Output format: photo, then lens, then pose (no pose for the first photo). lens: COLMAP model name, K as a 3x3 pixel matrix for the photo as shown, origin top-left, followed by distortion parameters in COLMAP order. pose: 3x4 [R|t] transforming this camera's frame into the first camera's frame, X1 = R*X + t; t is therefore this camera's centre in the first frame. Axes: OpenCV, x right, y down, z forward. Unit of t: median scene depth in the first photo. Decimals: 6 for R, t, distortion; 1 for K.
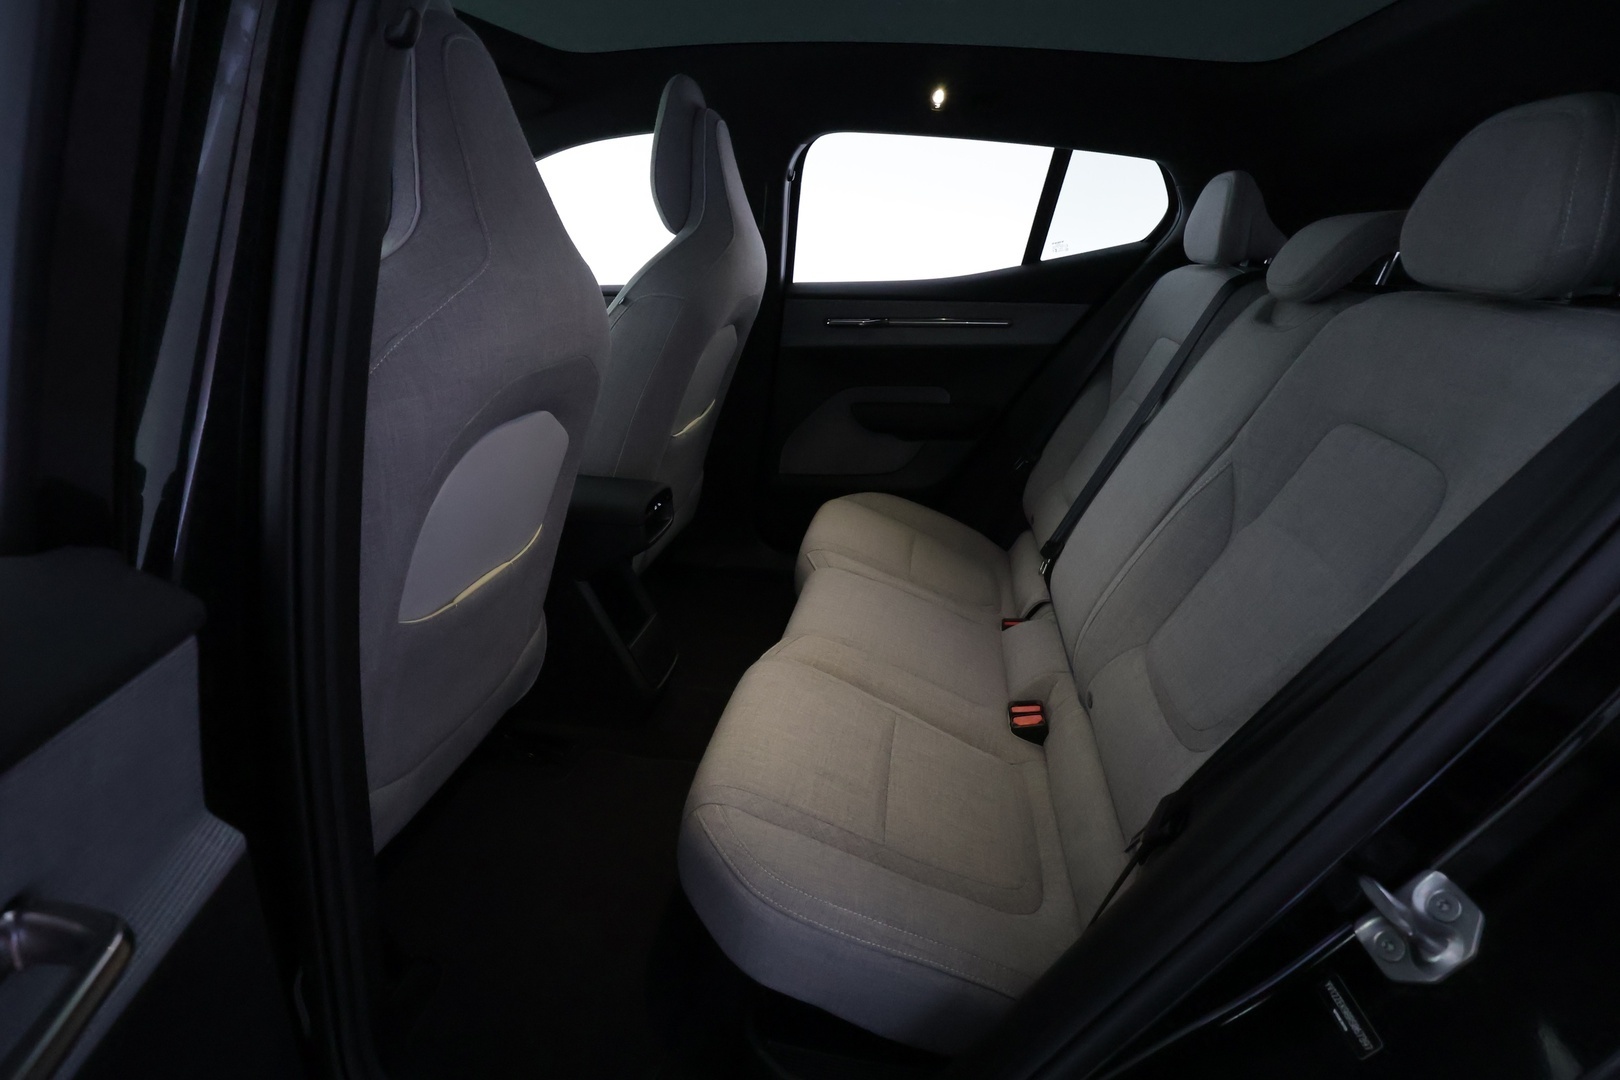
lens RADIAL K [[726.4, 0, 803.0], [0, 726.4, 548.4], [0, 0, 1]] dist [0.000216, 0.001267]
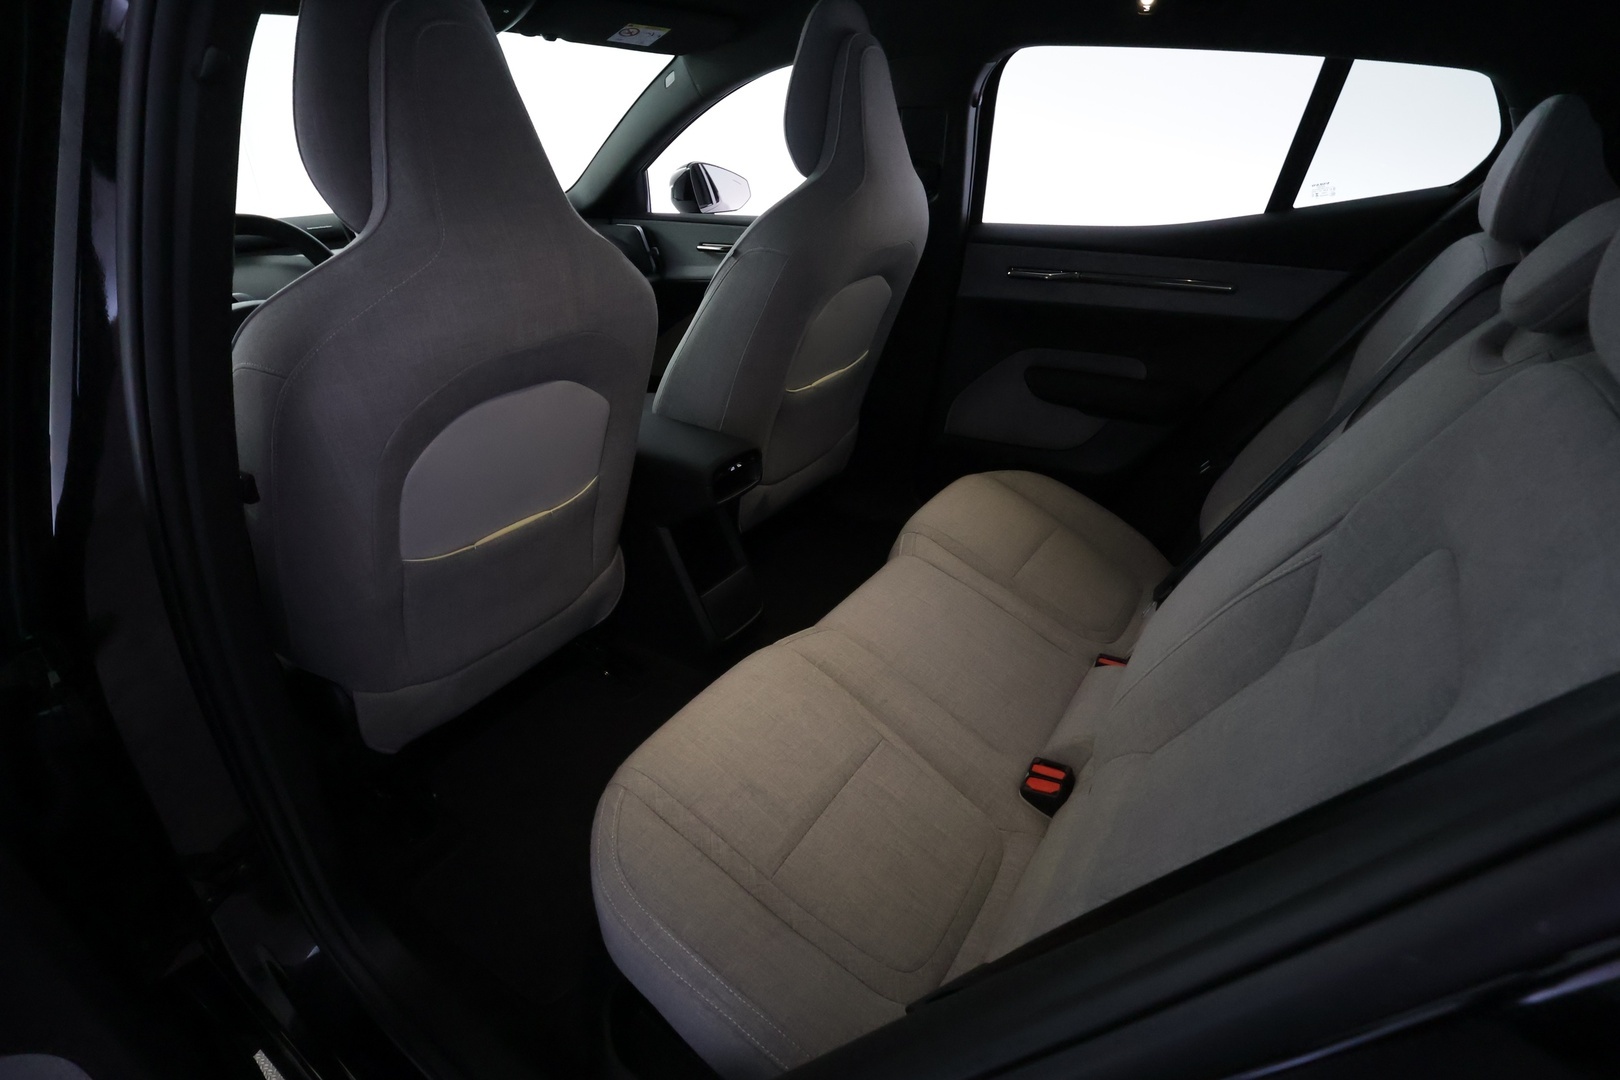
lens RADIAL K [[726.4, 0, 803.0], [0, 726.4, 548.4], [0, 0, 1]] dist [0.000216, 0.001267]
pose [[0.916056, 0.190681, -0.352821, 0.219722], [-0.148371, 0.978454, 0.143577, -0.089906], [0.372596, -0.079177, 0.924610, 0.083128]]
